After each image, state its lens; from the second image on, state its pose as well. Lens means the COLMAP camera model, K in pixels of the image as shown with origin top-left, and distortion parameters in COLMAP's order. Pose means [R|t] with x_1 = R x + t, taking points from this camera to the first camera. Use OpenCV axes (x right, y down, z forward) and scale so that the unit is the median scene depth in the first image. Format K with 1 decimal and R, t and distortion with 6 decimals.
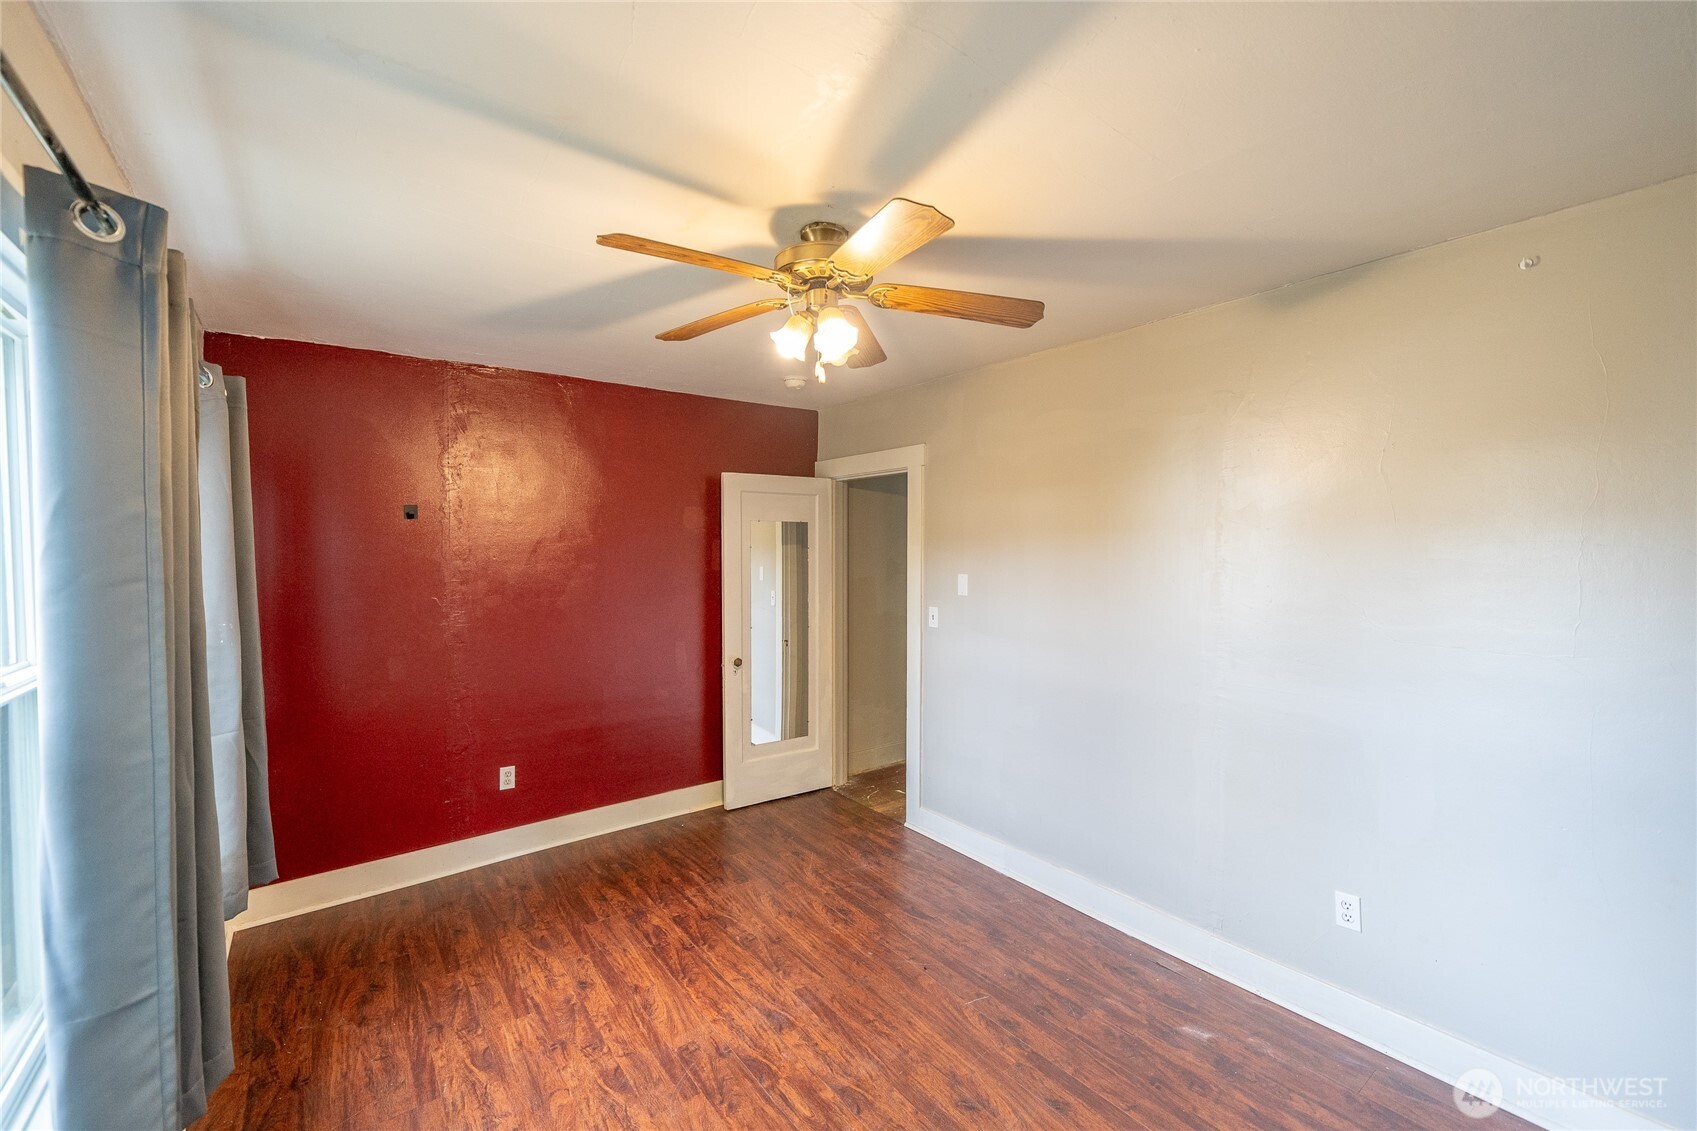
lens RADIAL K [[676.5, 0, 848.5], [0, 676.5, 565.5], [0, 0, 1]] dist [-0.000607, 0.000665]
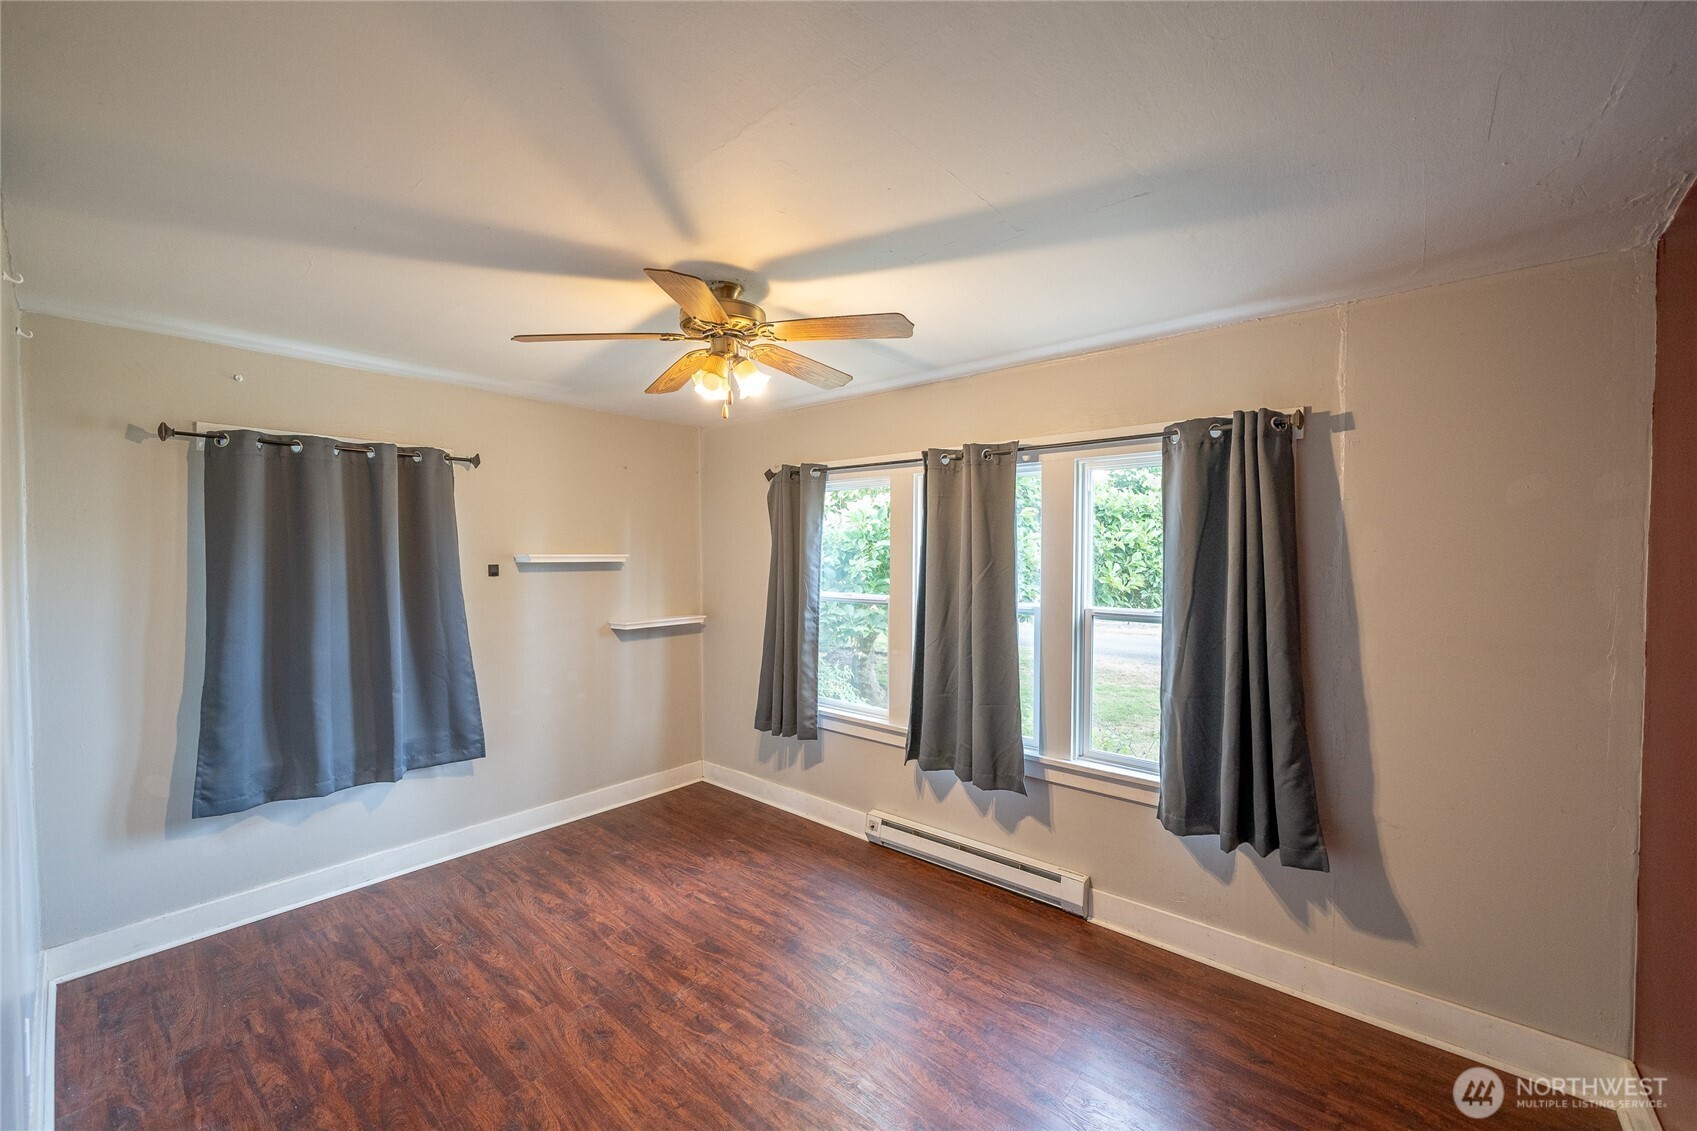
lens RADIAL K [[689.3, 0, 848.5], [0, 689.3, 565.5], [0, 0, 1]] dist [0.000884, -0.000023]
pose [[-0.976348, 0.005303, -0.216141, 0.012963], [-0.005397, 0.998790, 0.048881, -0.071061], [0.216139, 0.048891, -0.975138, 2.087812]]
